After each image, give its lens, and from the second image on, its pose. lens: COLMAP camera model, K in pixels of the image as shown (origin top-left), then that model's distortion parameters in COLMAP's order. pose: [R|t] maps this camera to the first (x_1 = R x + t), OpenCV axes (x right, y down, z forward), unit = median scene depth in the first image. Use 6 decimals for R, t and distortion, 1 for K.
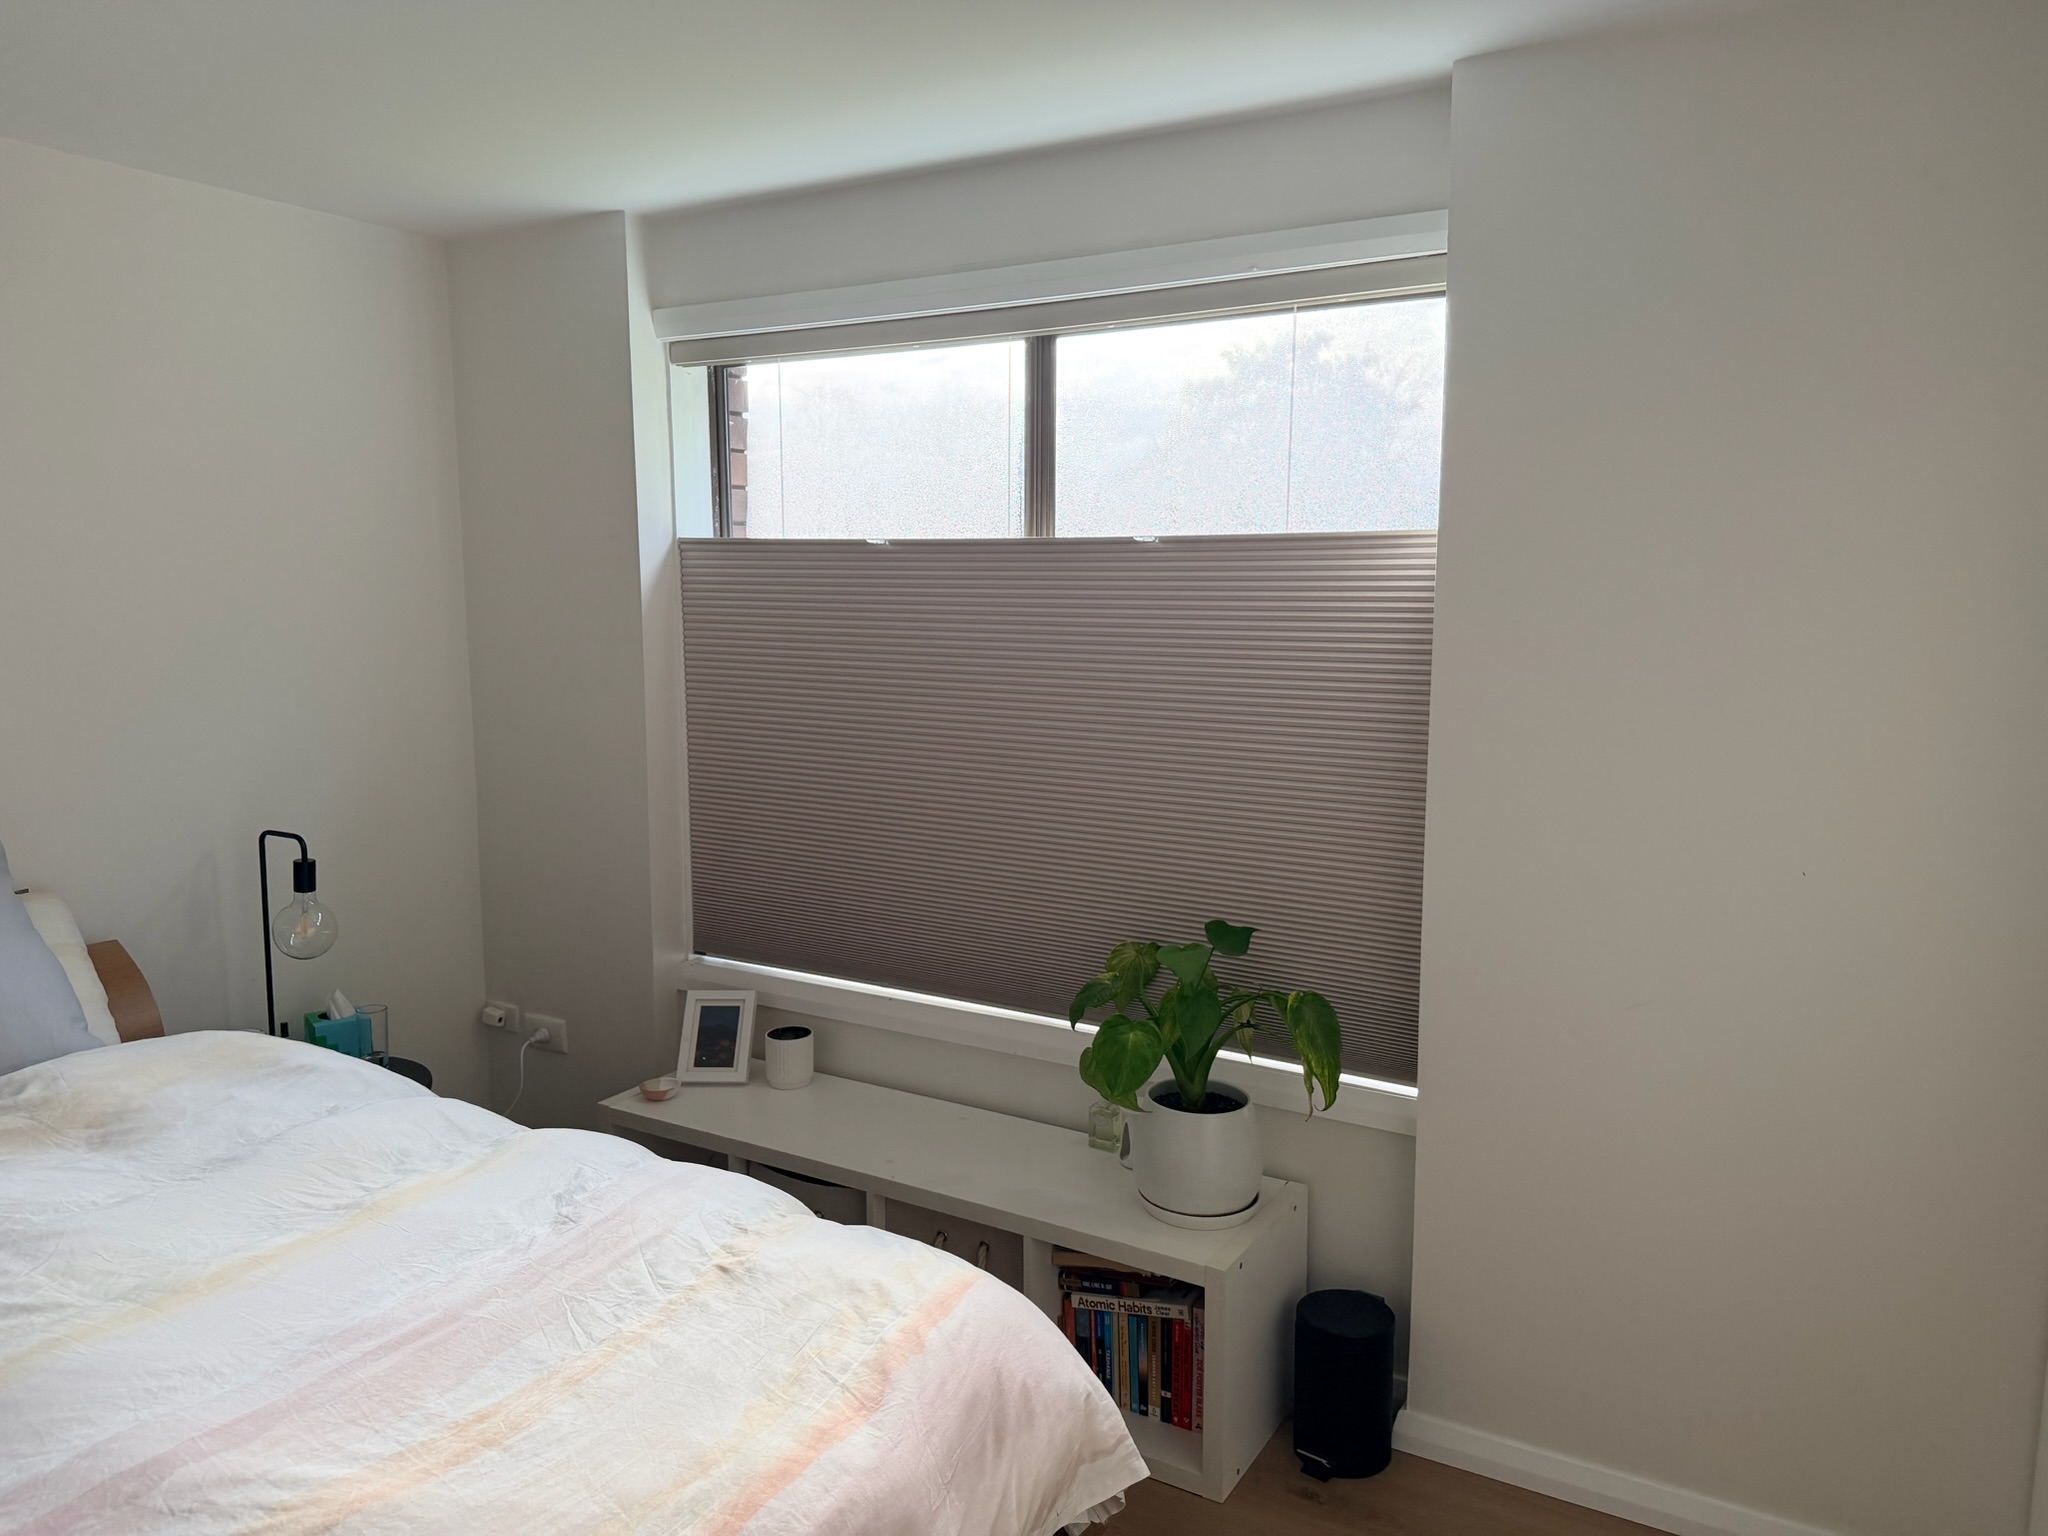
lens RADIAL K [[1452.6, 0, 1023.6], [0, 1452.6, 761.7], [0, 0, 1]] dist [0.007691, -0.021967]
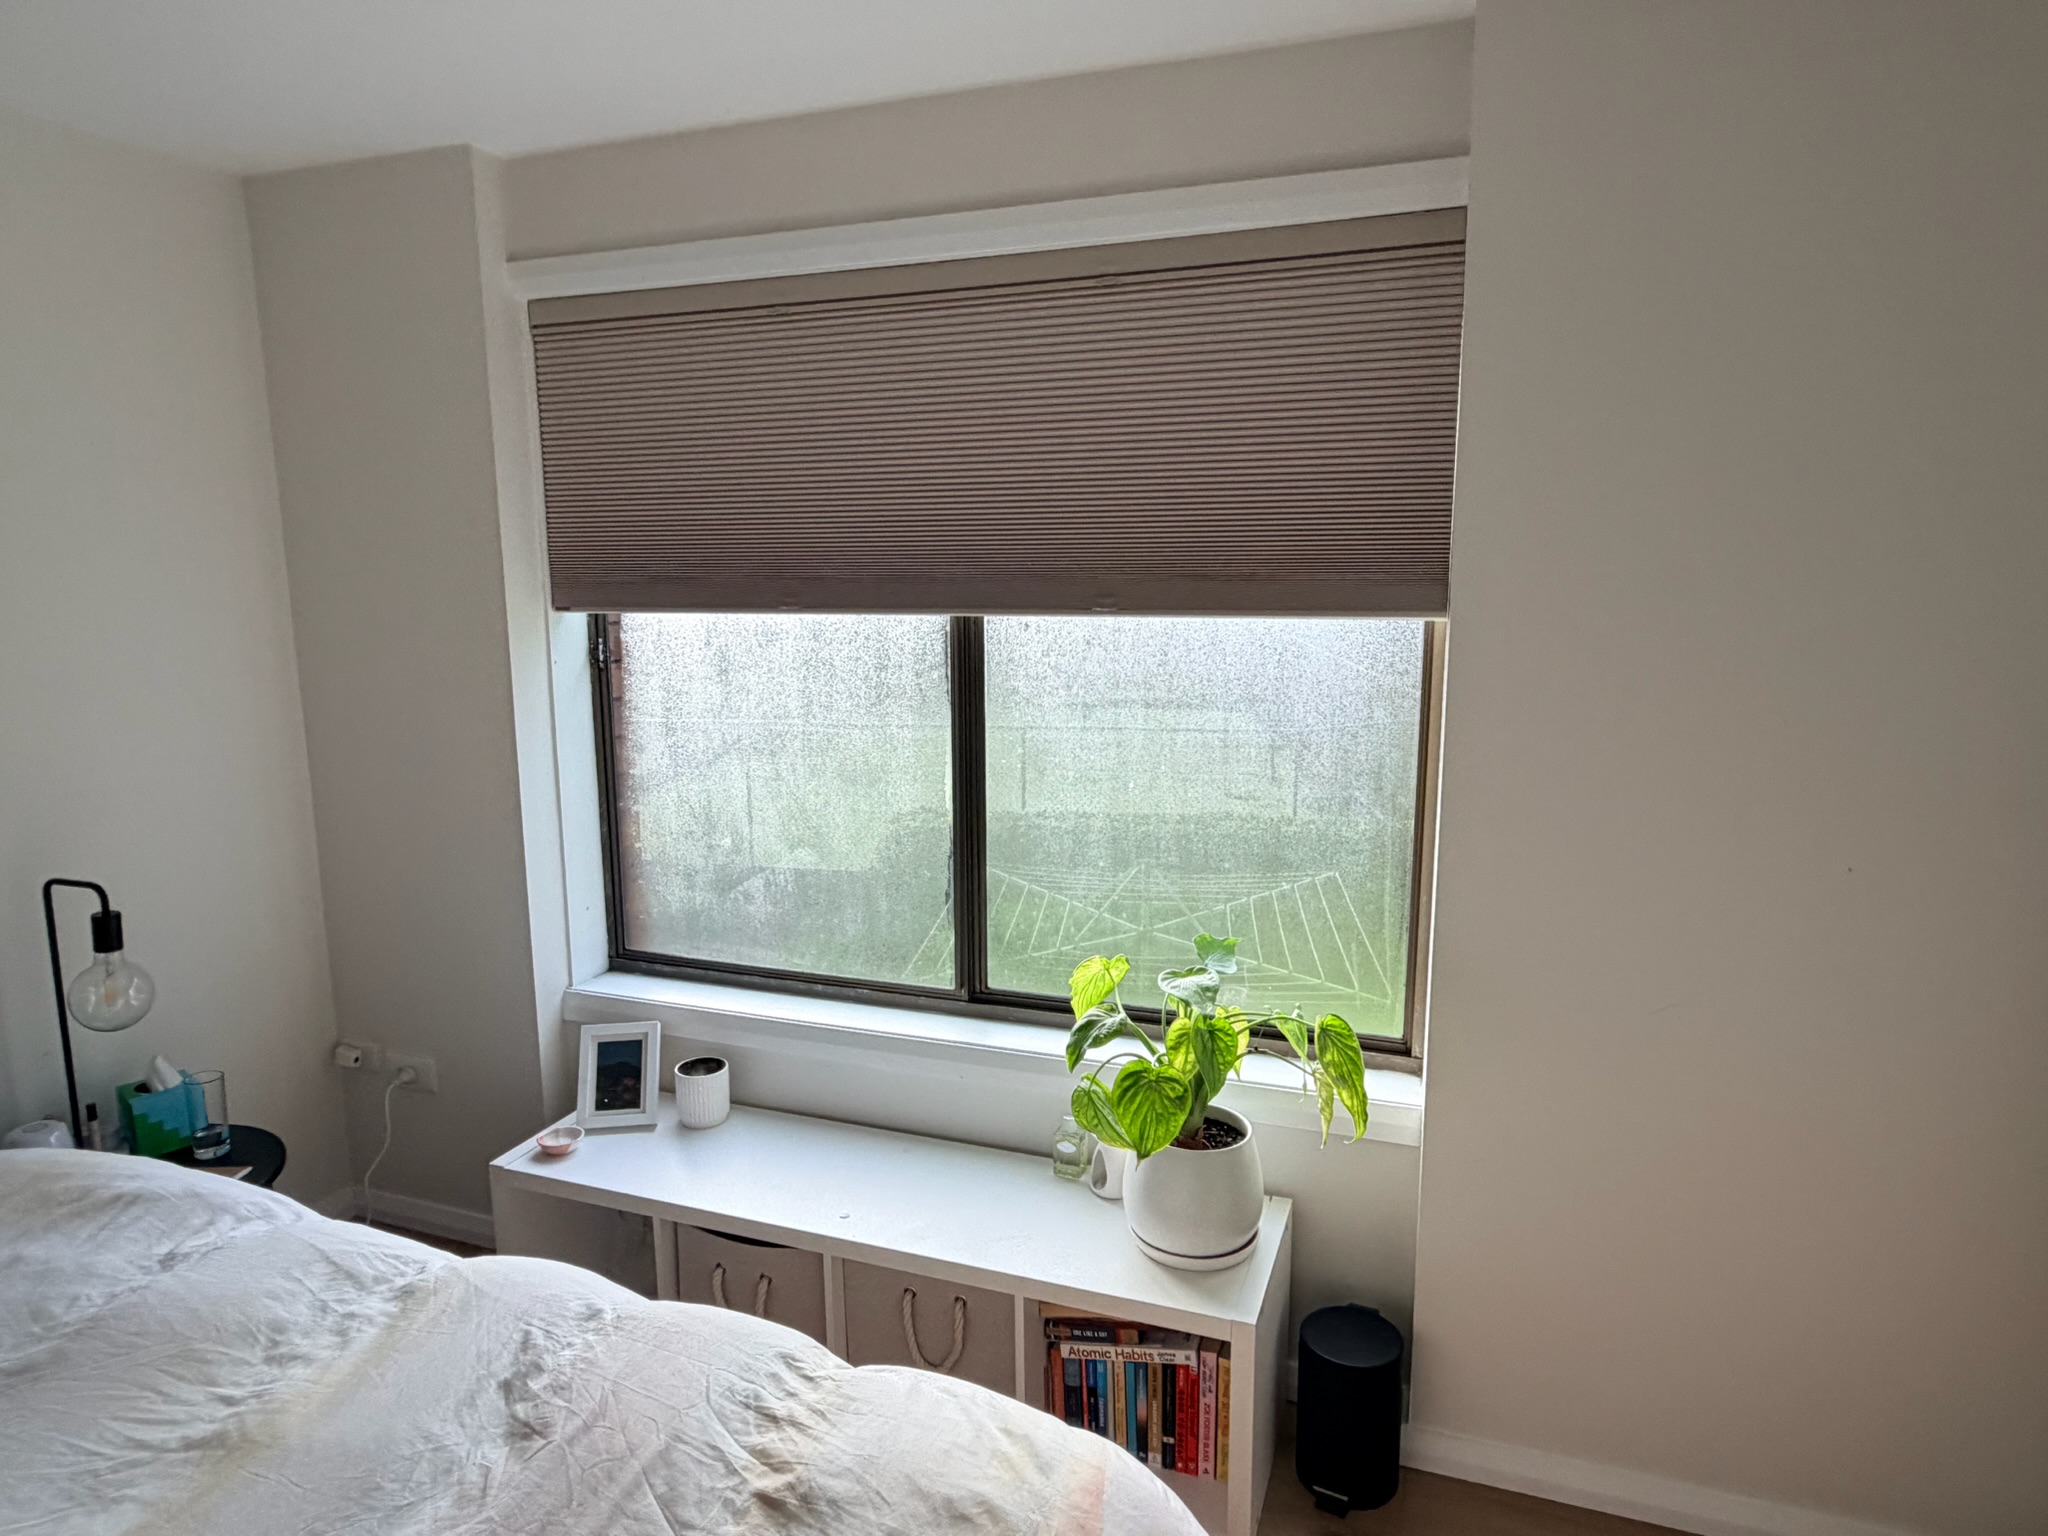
lens RADIAL K [[1235.0, 0, 1030.1], [0, 1235.0, 777.3], [0, 0, 1]] dist [-0.004373, 0.009690]
pose [[0.981887, -0.042643, 0.184607, -0.119606], [0.035237, 0.998444, 0.043213, -0.032345], [-0.186162, -0.035925, 0.981862, 0.245185]]
